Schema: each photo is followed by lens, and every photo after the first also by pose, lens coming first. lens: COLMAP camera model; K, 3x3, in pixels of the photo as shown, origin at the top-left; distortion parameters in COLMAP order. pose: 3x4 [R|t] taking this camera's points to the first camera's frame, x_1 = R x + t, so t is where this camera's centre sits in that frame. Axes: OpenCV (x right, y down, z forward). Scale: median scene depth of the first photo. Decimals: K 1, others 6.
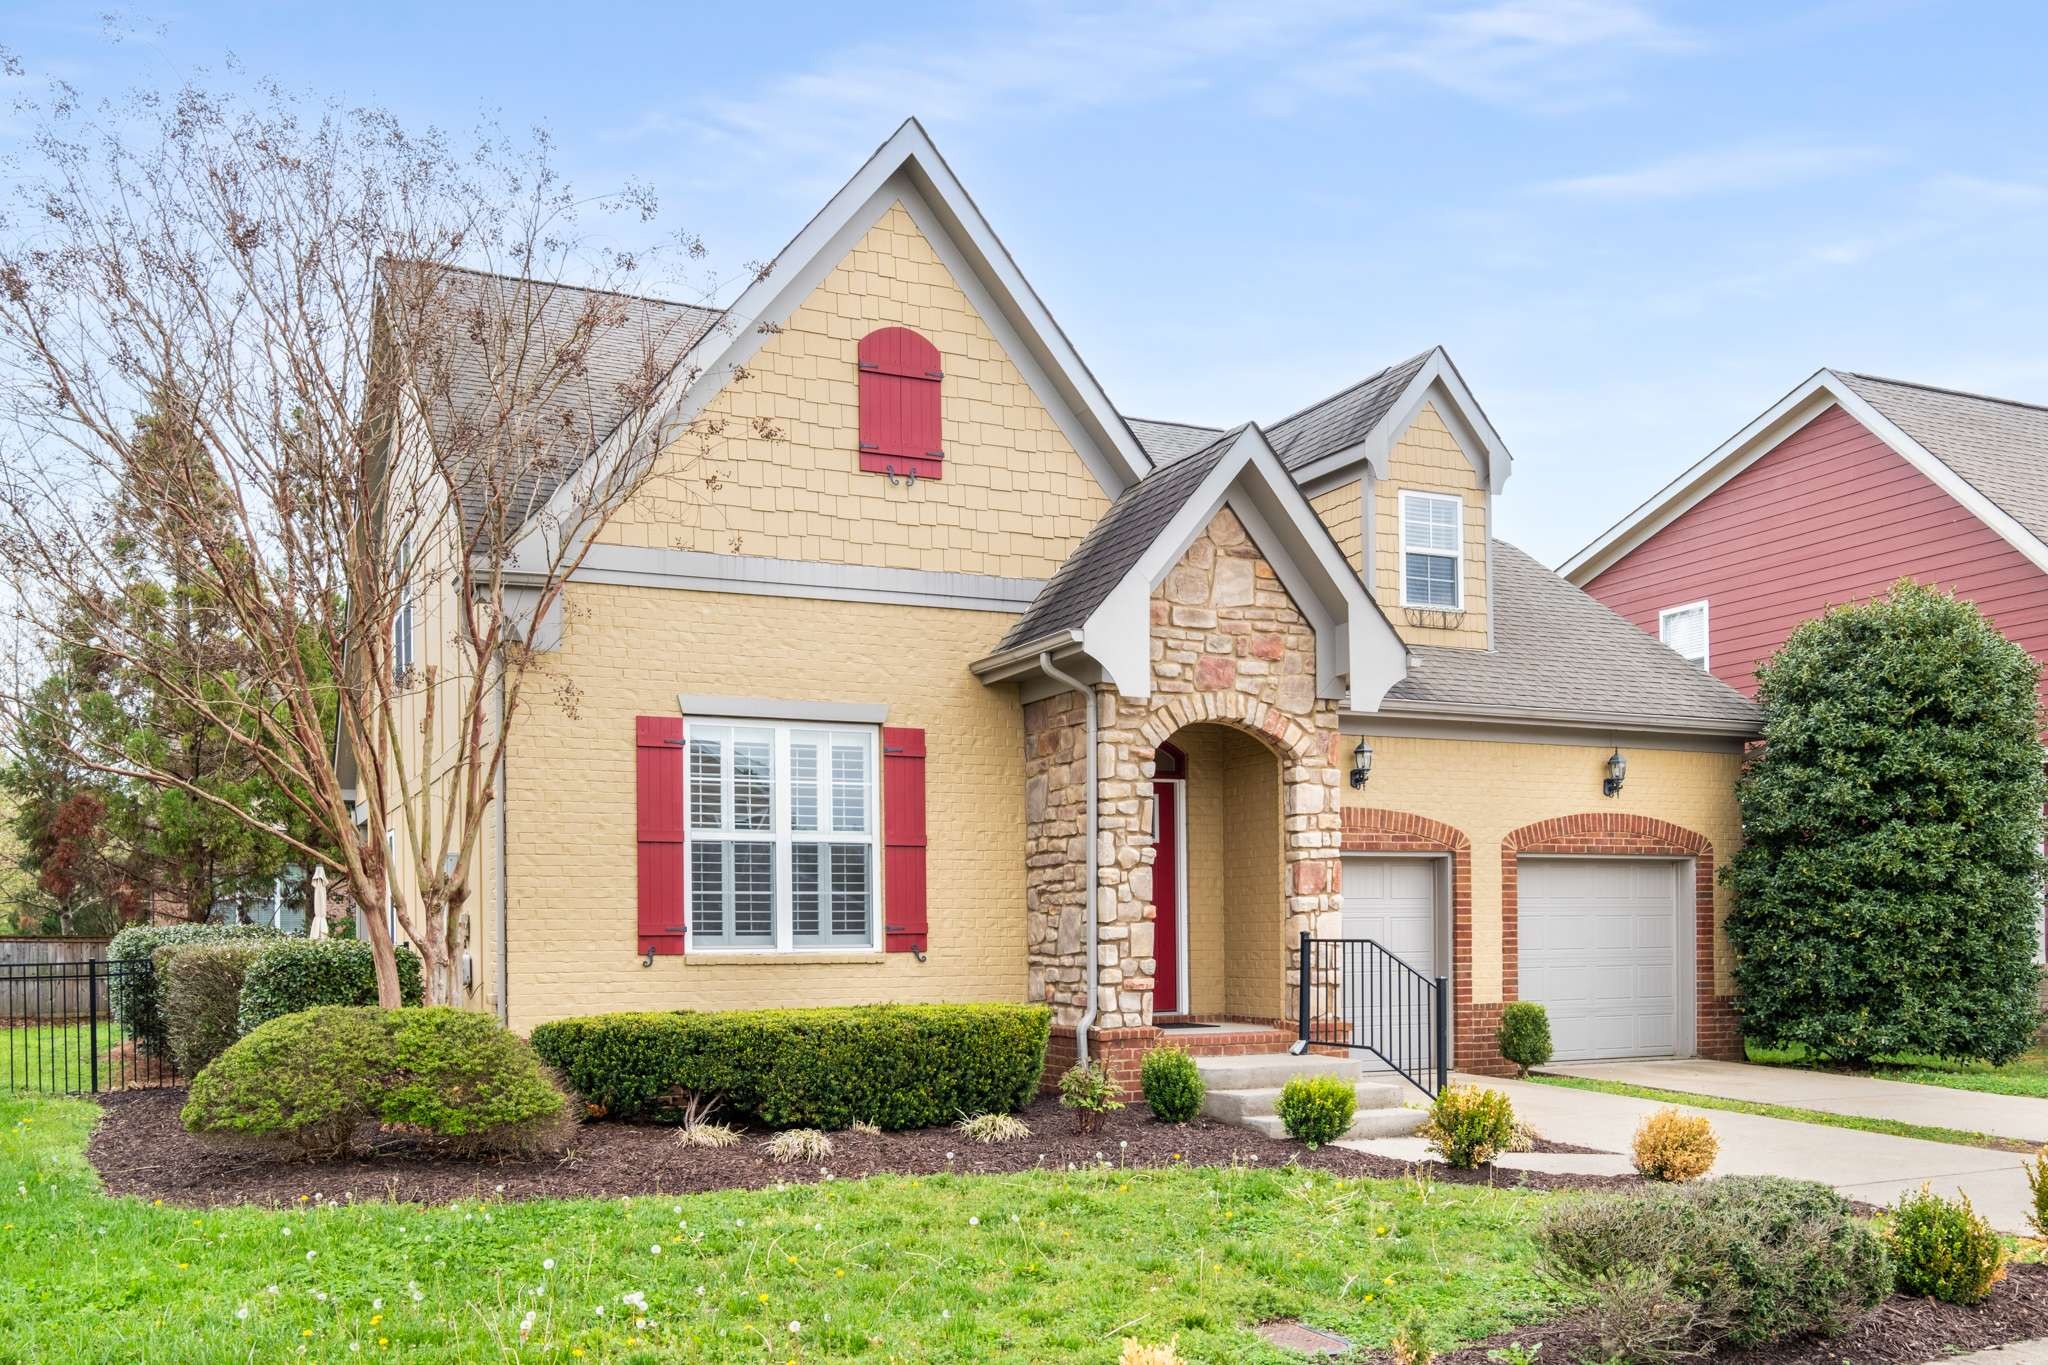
lens RADIAL K [[1693.7, 0, 1004.7], [0, 1693.7, 968.7], [0, 0, 1]] dist [-0.000373, 0.009297]
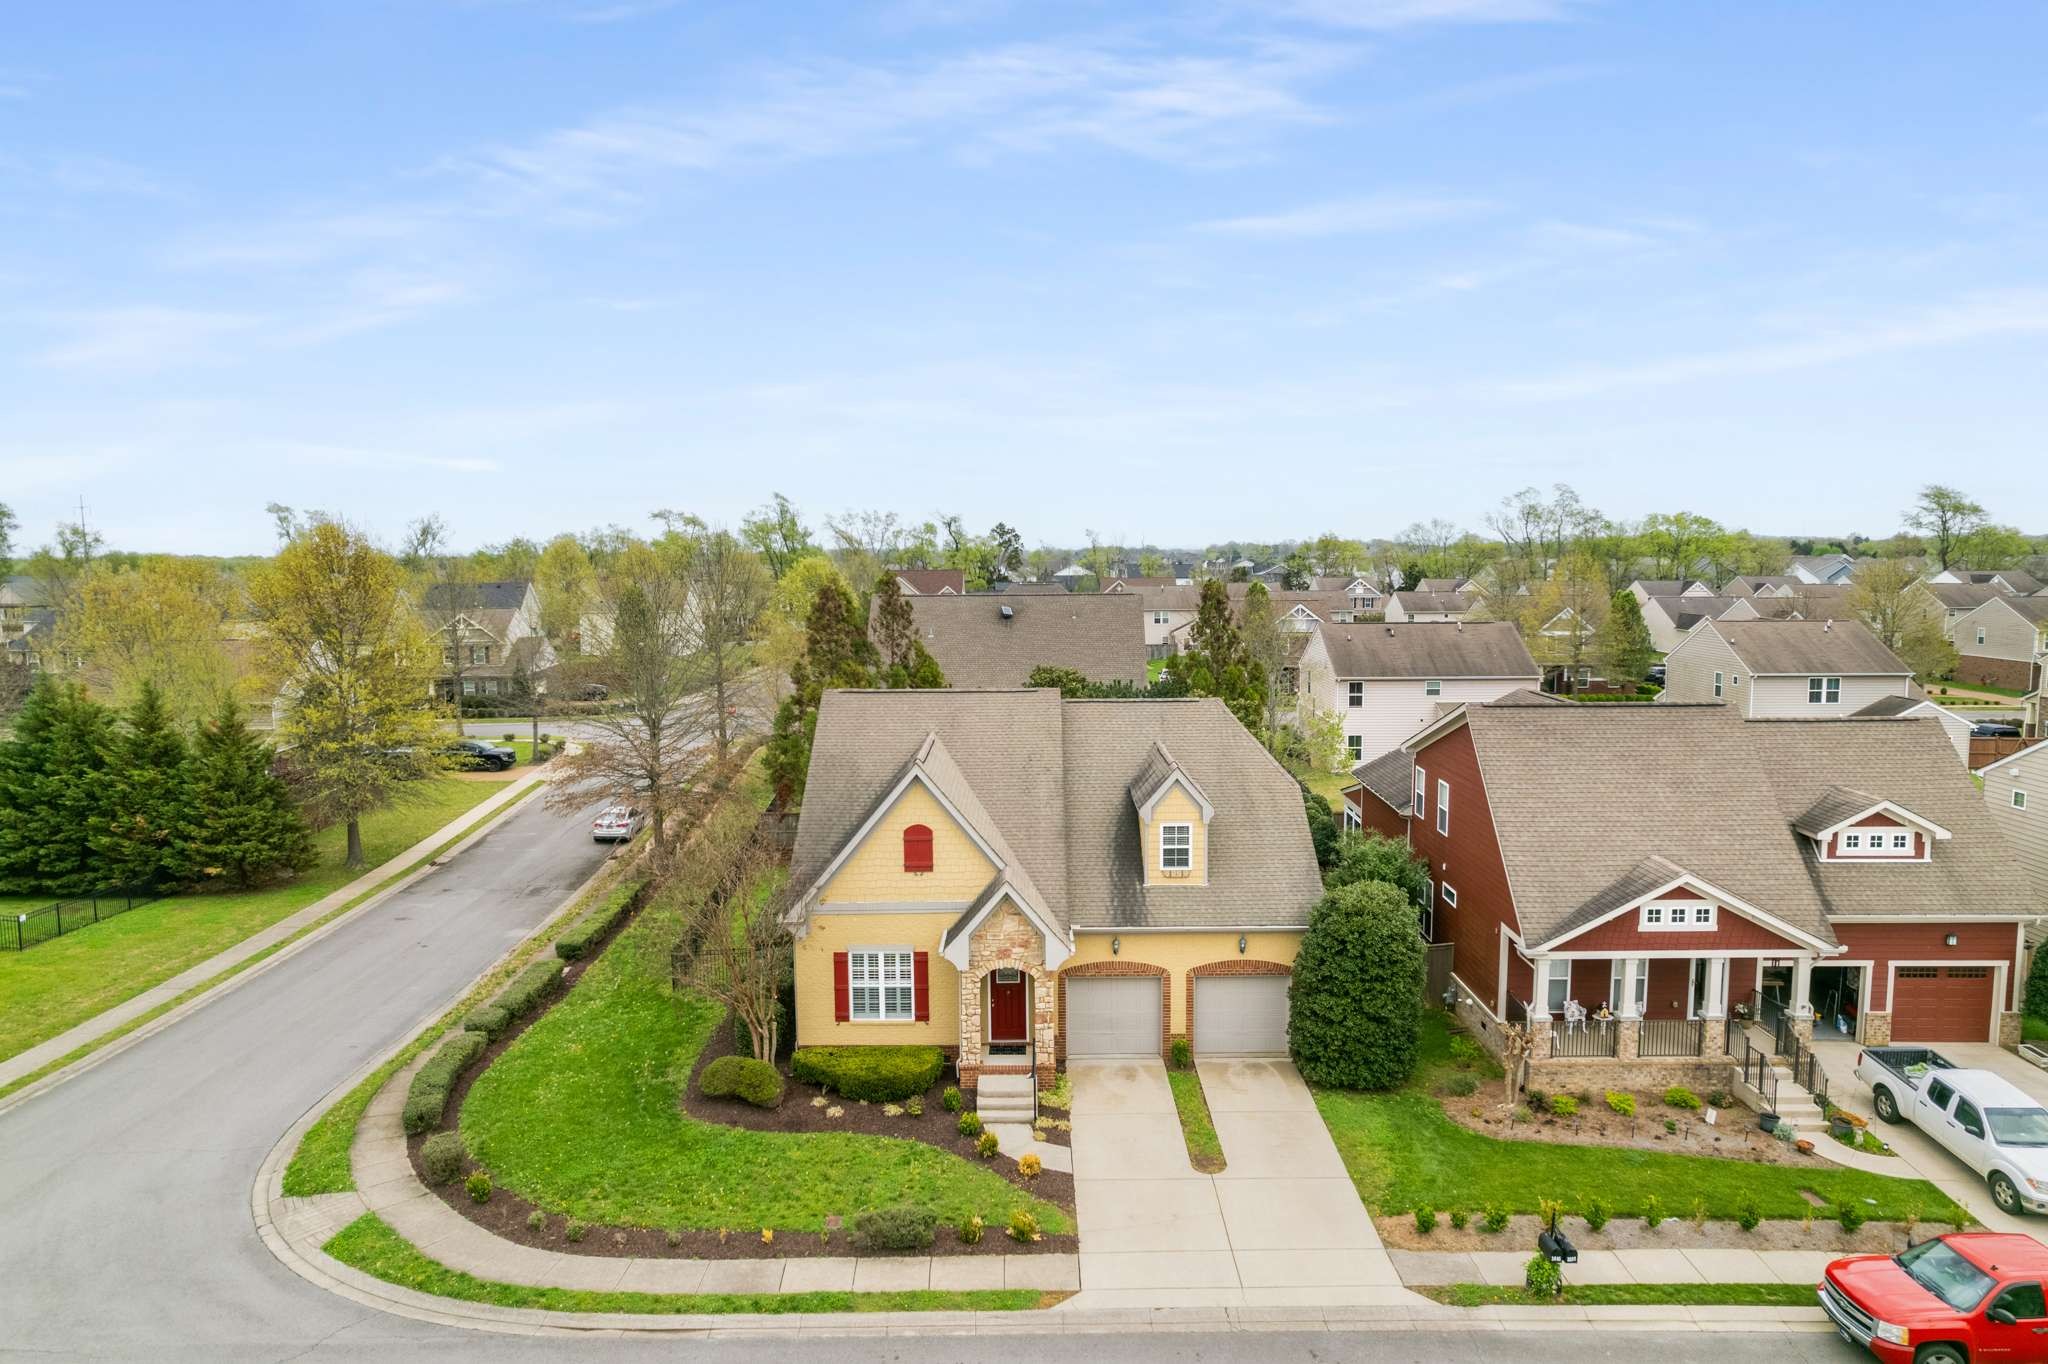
lens RADIAL K [[1284.9, 0, 1020.5], [0, 1284.9, 694.2], [0, 0, 1]] dist [-0.050510, 0.001094]
pose [[0.903530, 0.046603, -0.425984, 1.095467], [-0.007793, 0.995691, 0.092401, -0.839257], [0.428455, -0.080168, 0.900000, -1.004898]]
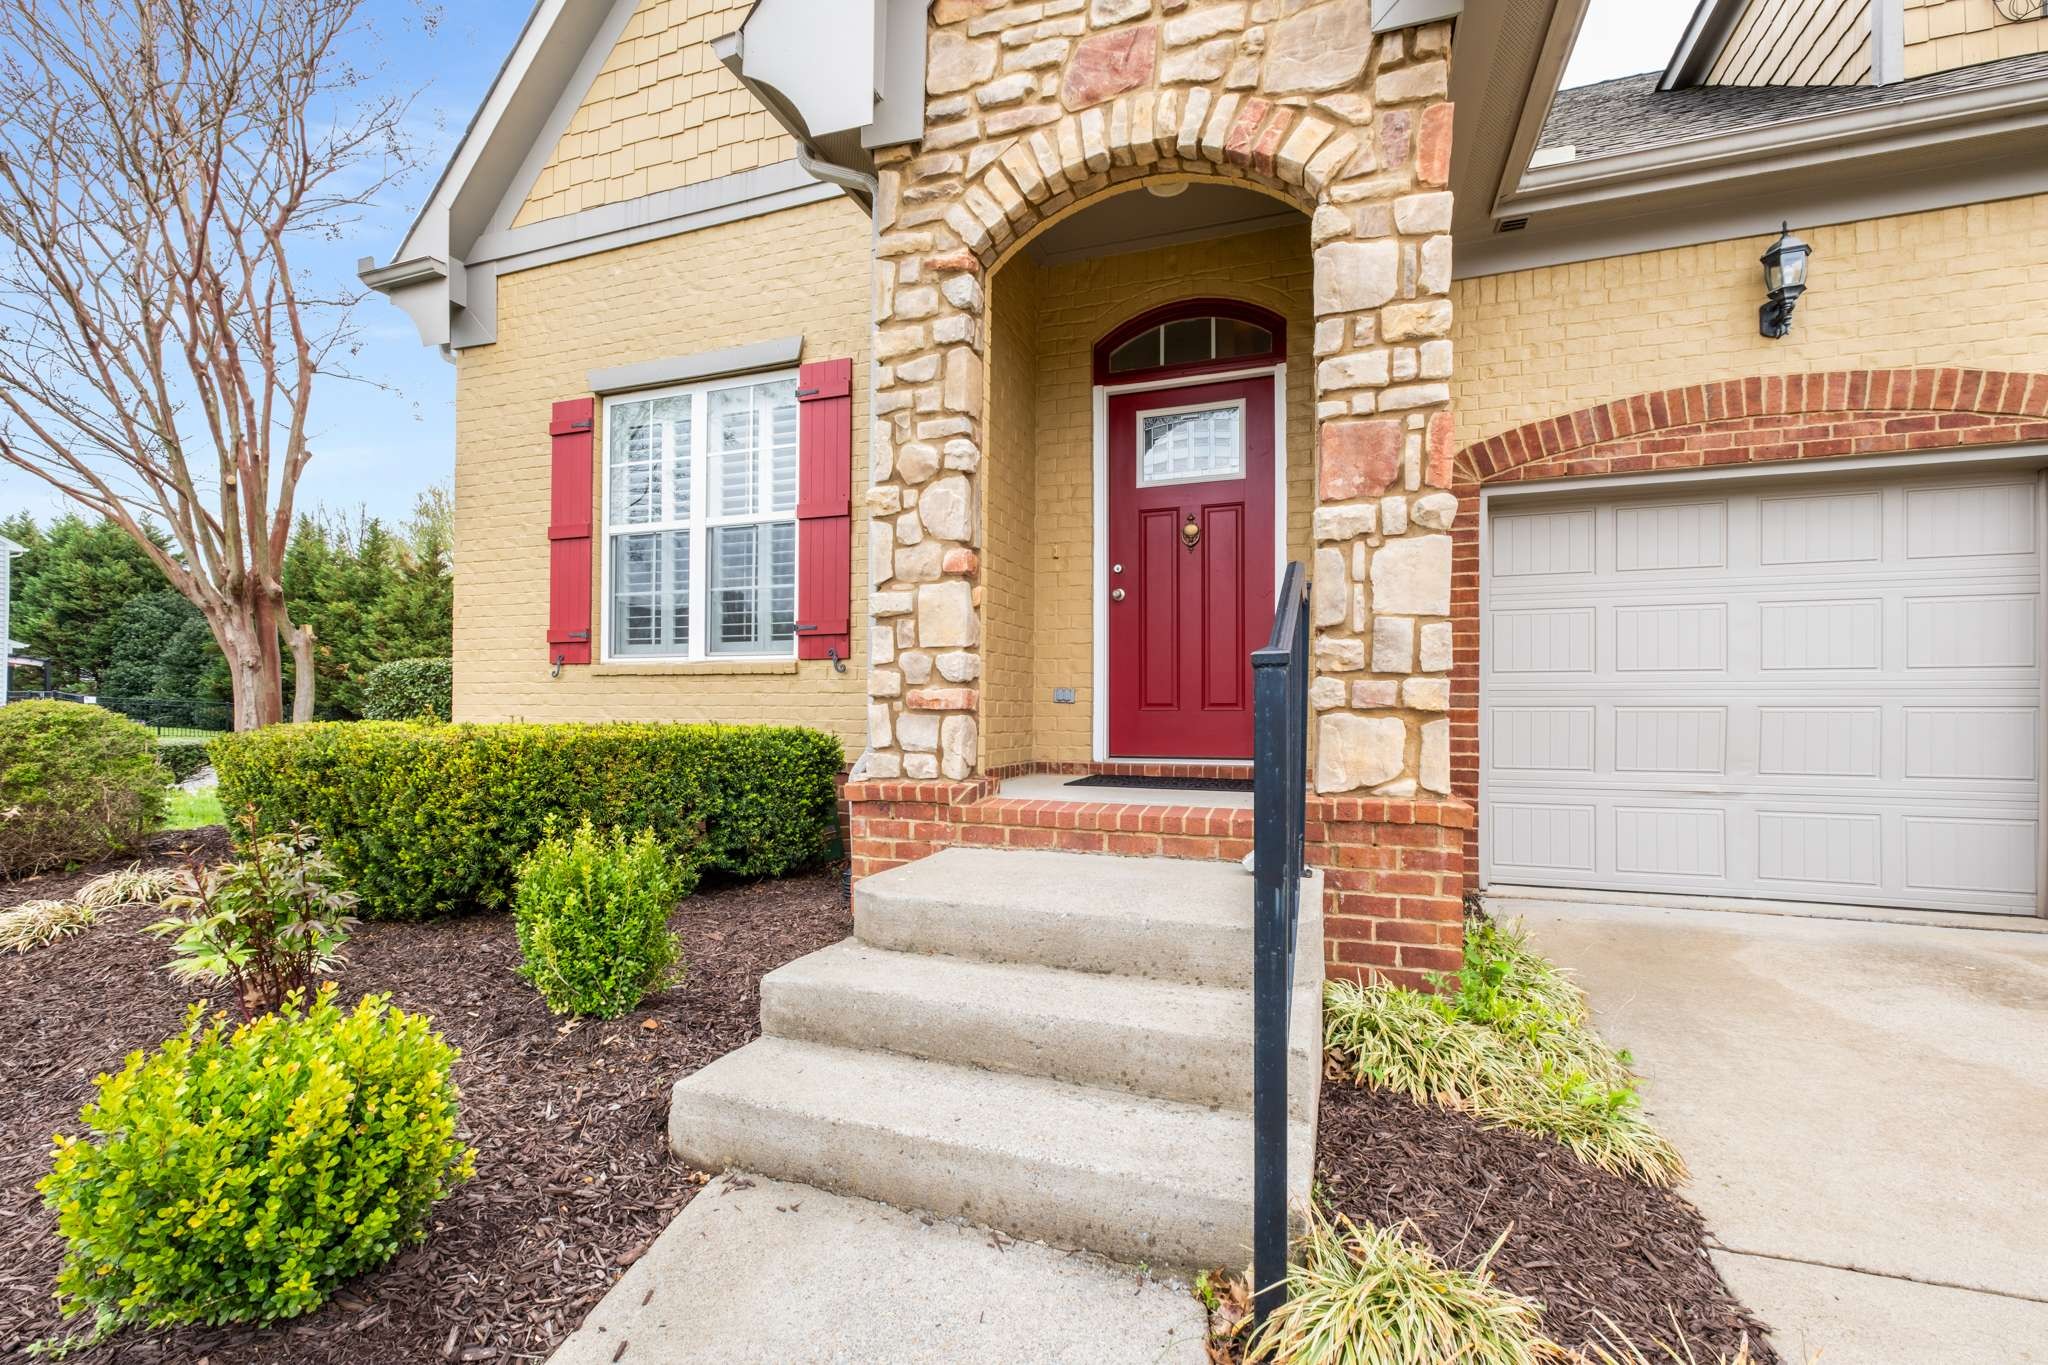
lens RADIAL K [[879.2, 0, 1012.3], [0, 879.2, 709.4], [0, 0, 1]] dist [-0.002442, -0.001488]
pose [[0.706392, 0.012601, -0.707709, 0.281971], [-0.023932, 0.999695, -0.006088, 0.012983], [0.707416, 0.021237, 0.706478, 0.796286]]
